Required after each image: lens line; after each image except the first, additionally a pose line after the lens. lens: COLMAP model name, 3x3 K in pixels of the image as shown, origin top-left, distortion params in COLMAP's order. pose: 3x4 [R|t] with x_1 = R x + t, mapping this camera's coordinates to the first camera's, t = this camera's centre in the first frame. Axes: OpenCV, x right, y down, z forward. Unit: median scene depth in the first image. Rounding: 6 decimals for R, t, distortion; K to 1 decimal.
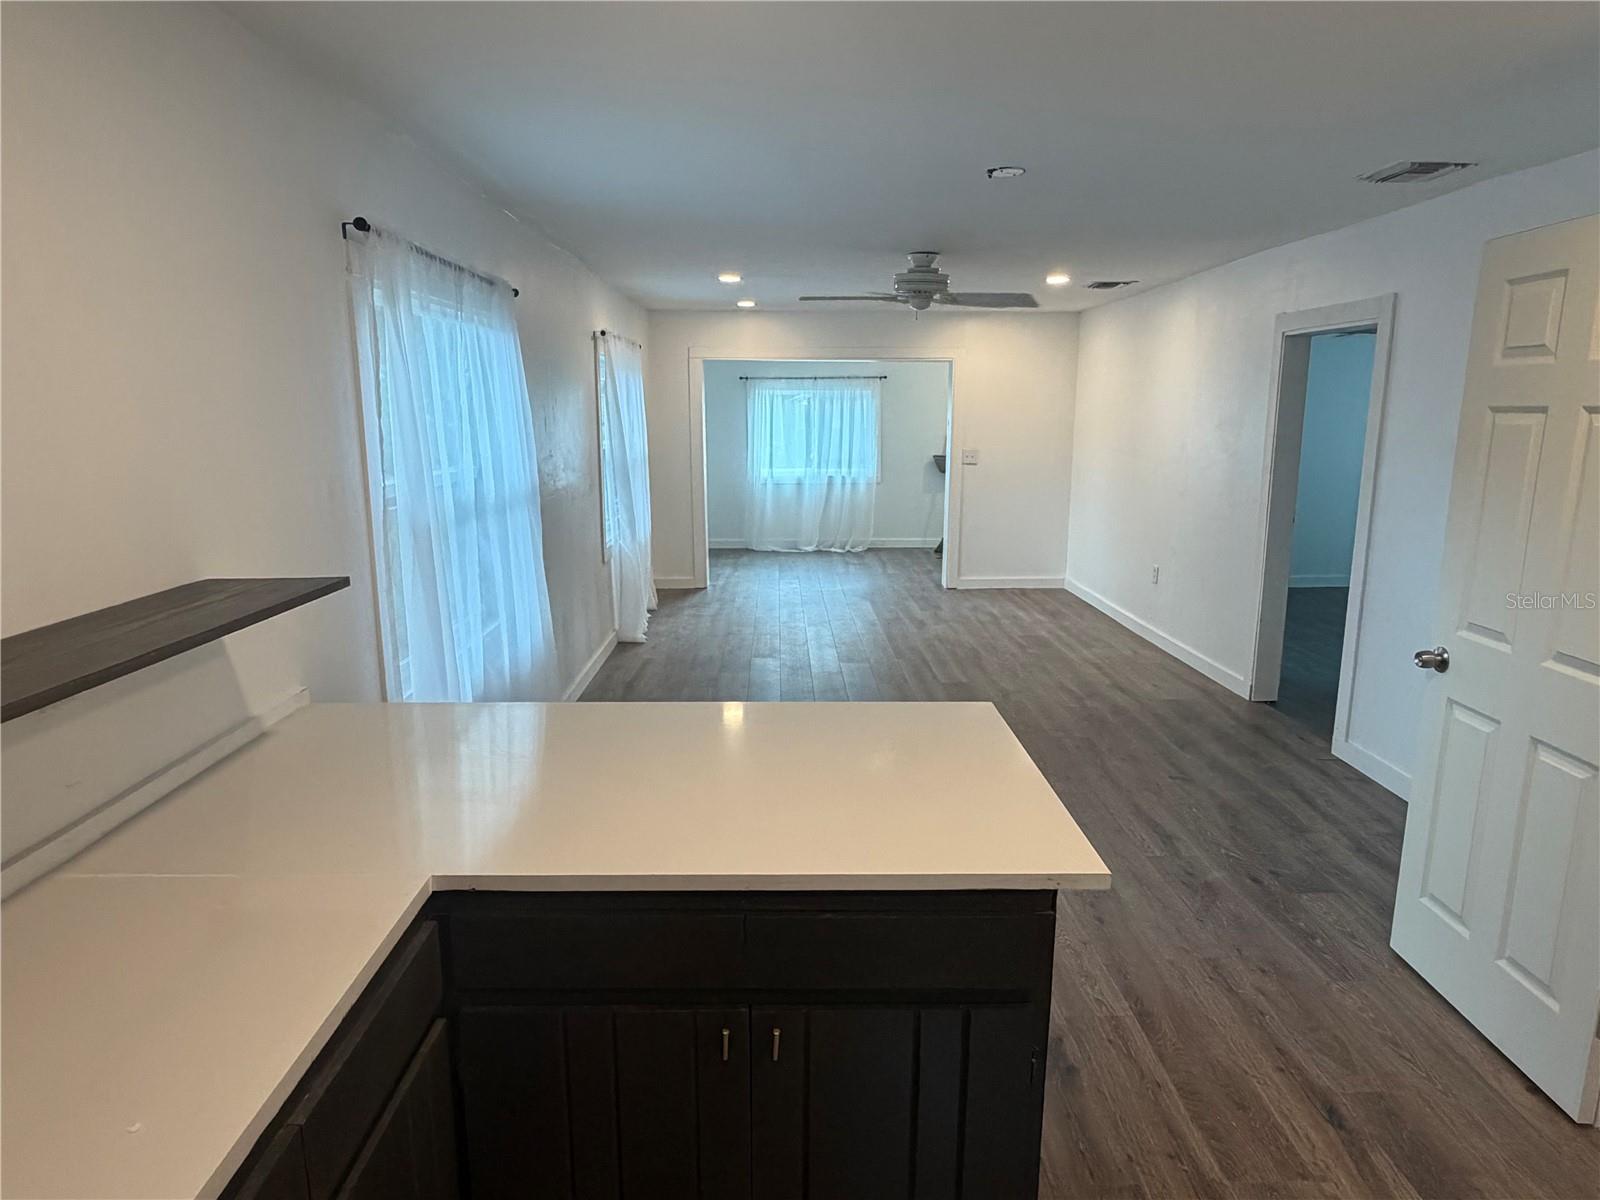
lens RADIAL K [[993.0, 0, 804.1], [0, 993.0, 612.5], [0, 0, 1]] dist [0.000995, 0.001678]
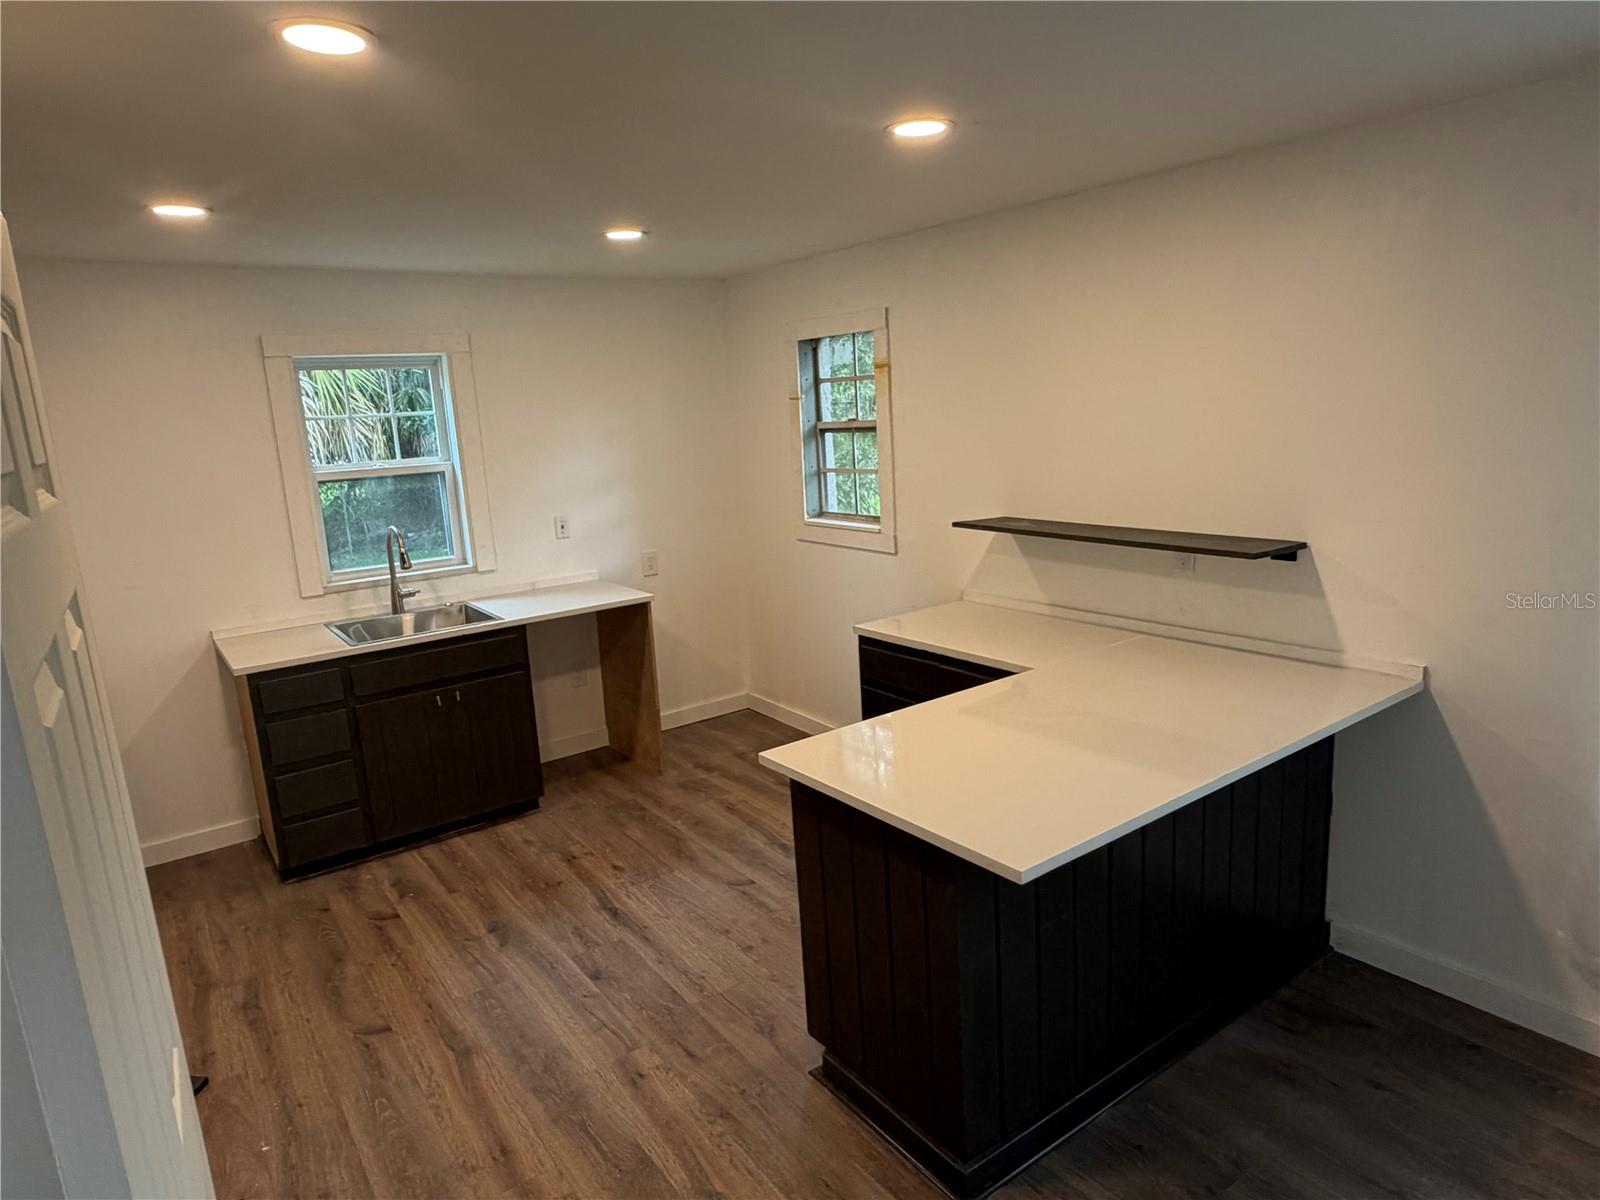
lens RADIAL K [[993.0, 0, 804.1], [0, 993.0, 612.5], [0, 0, 1]] dist [0.000995, 0.001678]
pose [[-0.830509, 0.167234, -0.531308, 0.303509], [-0.054506, 0.924887, 0.376316, -0.163028], [0.554332, 0.341494, -0.759011, 0.619188]]
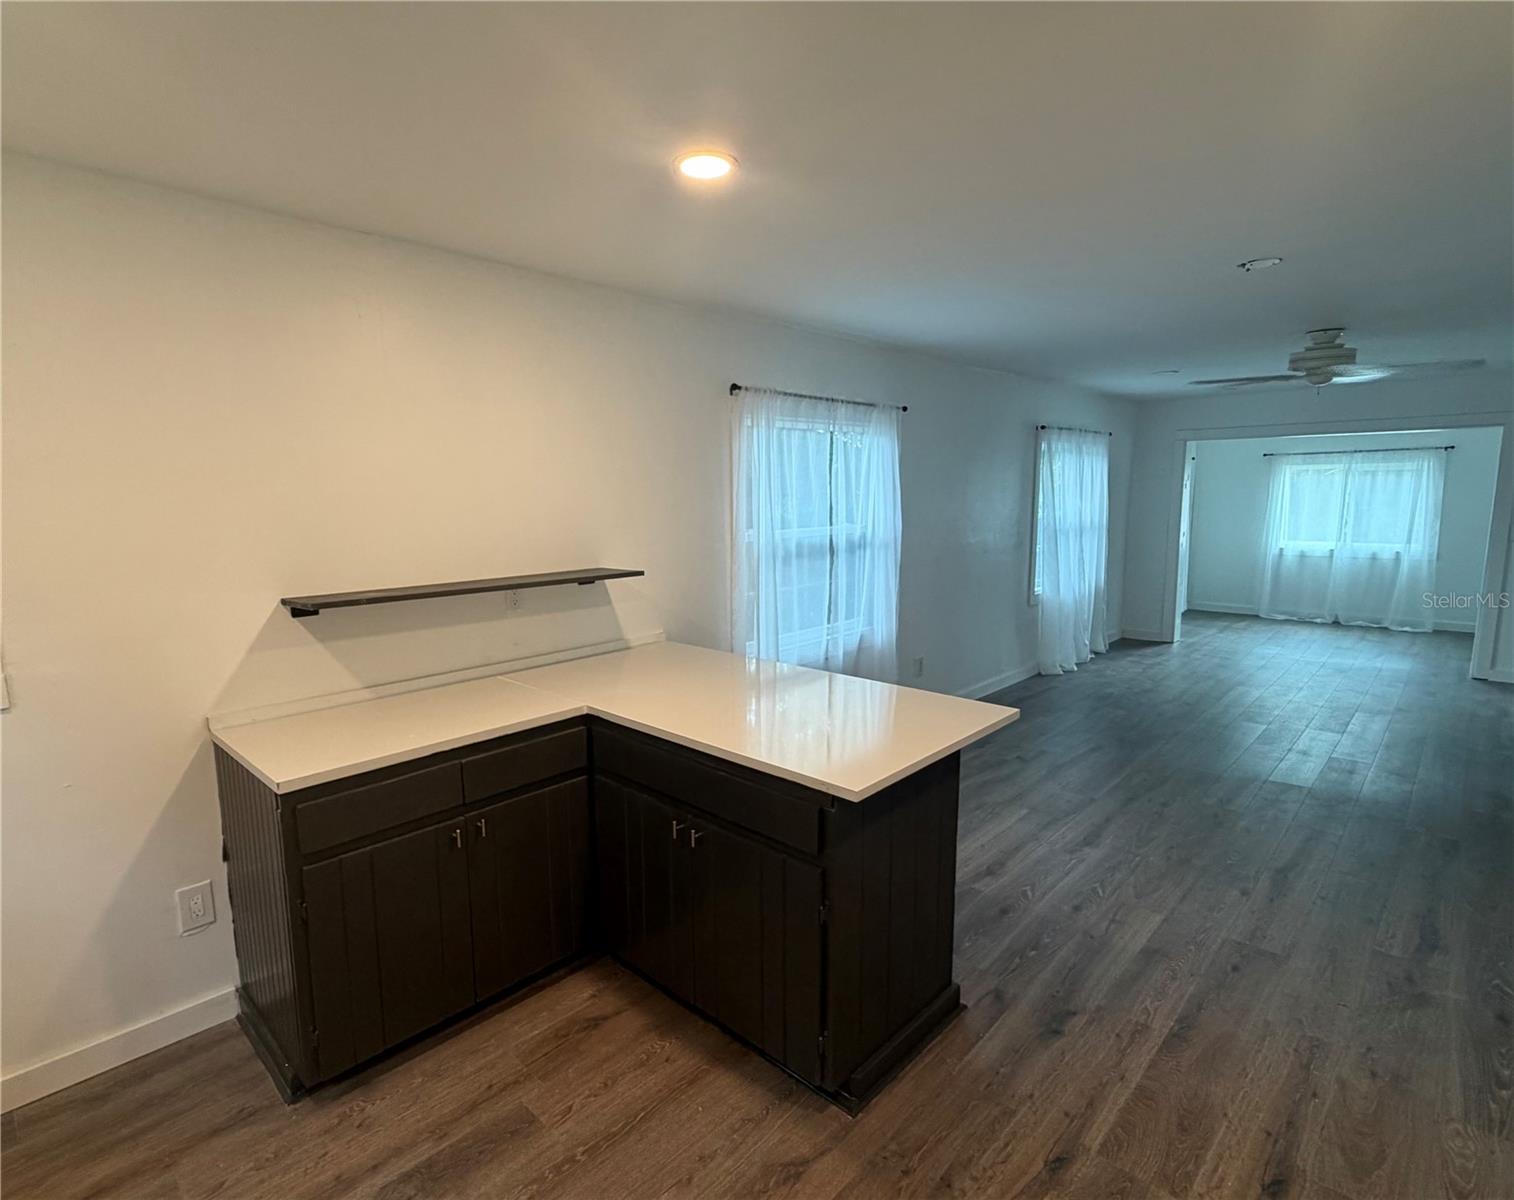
lens RADIAL K [[792.6, 0, 700.8], [0, 792.6, 599.5], [0, 0, 1]] dist [0.000748, -0.000303]
pose [[0.686823, 0.090765, -0.721135, 0.273736], [-0.134637, 0.990889, -0.003513, 0.003945], [0.714246, 0.099504, 0.692785, -0.004644]]
